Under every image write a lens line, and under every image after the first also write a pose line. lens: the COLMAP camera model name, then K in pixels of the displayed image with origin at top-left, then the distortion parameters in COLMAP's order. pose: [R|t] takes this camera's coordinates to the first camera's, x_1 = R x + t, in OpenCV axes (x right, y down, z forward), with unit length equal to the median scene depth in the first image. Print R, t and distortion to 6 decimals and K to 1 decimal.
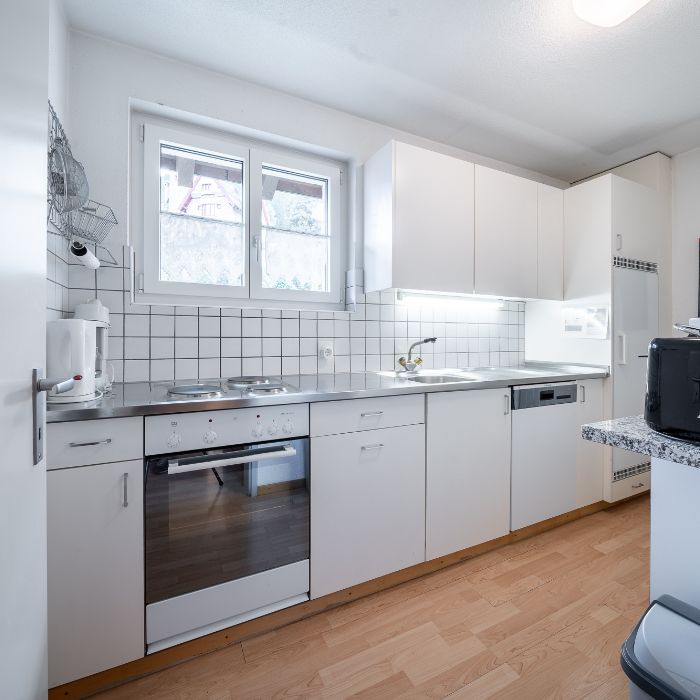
lens RADIAL K [[362.7, 0, 349.5], [0, 362.7, 347.1], [0, 0, 1]] dist [-0.002836, -0.000397]
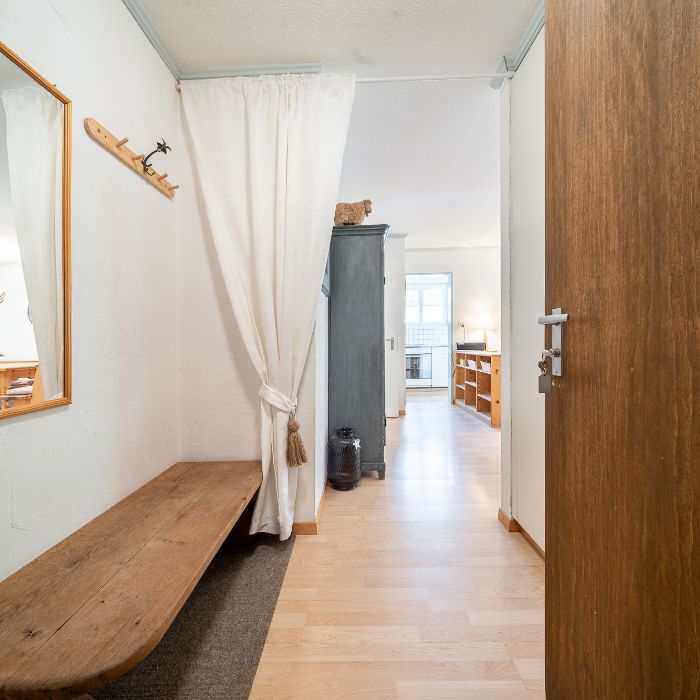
lens RADIAL K [[362.7, 0, 349.9], [0, 362.7, 348.4], [0, 0, 1]] dist [-0.002836, -0.000397]
pose [[0.883869, -0.003933, -0.467718, 0.867466], [0.006999, 0.999964, 0.004818, 0.094811], [0.467683, -0.007532, 0.883864, -2.767633]]
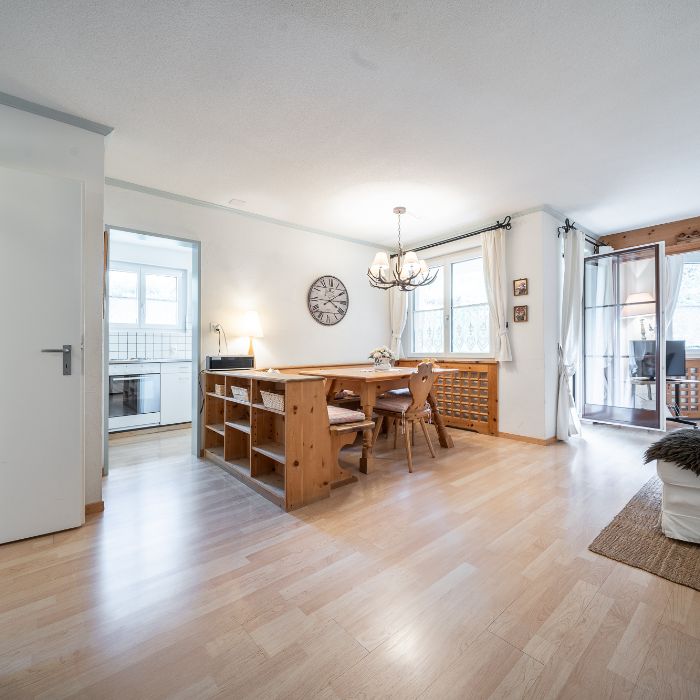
lens RADIAL K [[362.7, 0, 355.3], [0, 362.7, 351.3], [0, 0, 1]] dist [-0.002836, -0.000397]
pose [[0.970768, -0.002889, 0.240002, 0.572677], [0.006592, 0.999871, -0.014628, 0.074833], [-0.239929, 0.015783, 0.970662, -1.806628]]
